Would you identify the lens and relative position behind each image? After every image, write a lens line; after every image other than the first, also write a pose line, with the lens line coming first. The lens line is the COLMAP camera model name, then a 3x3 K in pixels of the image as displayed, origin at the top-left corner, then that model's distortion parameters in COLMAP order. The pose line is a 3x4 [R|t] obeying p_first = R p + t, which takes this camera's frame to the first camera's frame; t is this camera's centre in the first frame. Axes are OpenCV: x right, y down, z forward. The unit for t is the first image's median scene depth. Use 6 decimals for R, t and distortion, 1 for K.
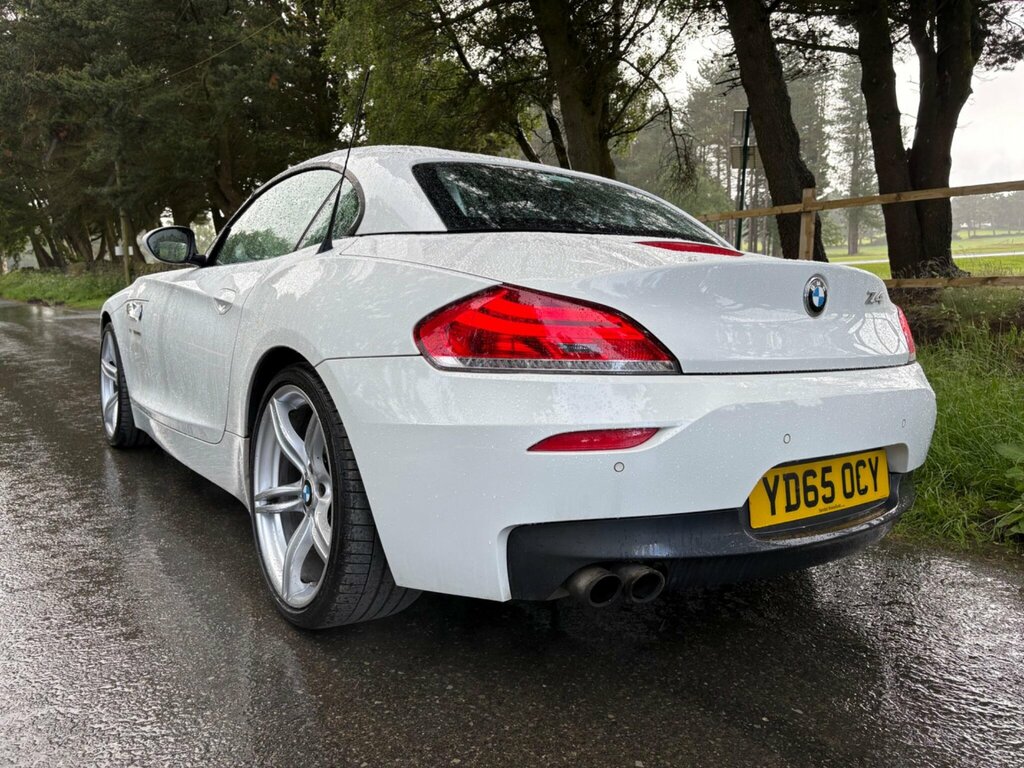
lens RADIAL K [[773.2, 0, 509.8], [0, 773.2, 375.8], [0, 0, 1]] dist [0.053946, -0.051192]
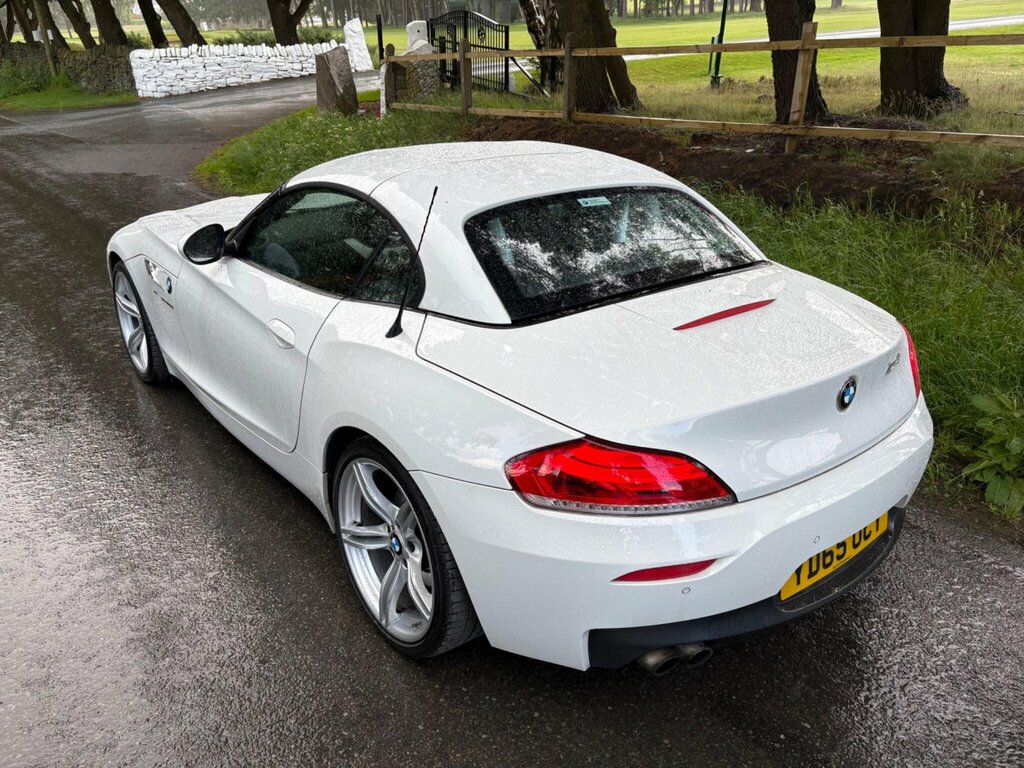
lens RADIAL K [[773.2, 0, 508.6], [0, 773.2, 379.9], [0, 0, 1]] dist [0.053946, -0.051192]
pose [[0.998511, -0.037149, 0.039948, -0.130589], [0.024025, 0.956917, 0.289365, -0.420796], [-0.048976, -0.287974, 0.956385, -0.050049]]
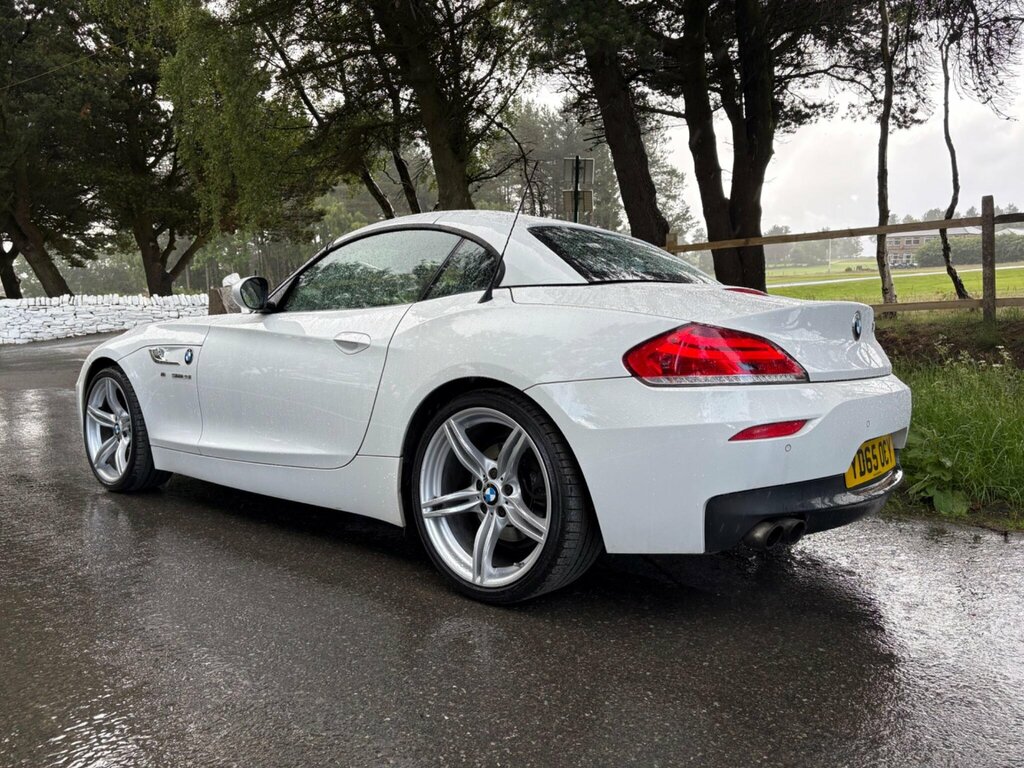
lens RADIAL K [[773.2, 0, 510.4], [0, 773.2, 376.7], [0, 0, 1]] dist [0.053946, -0.051192]
pose [[0.969473, -0.039732, 0.241958, -0.525405], [0.049866, 0.998110, -0.035901, 0.009044], [-0.240075, 0.046870, 0.969622, -0.214060]]
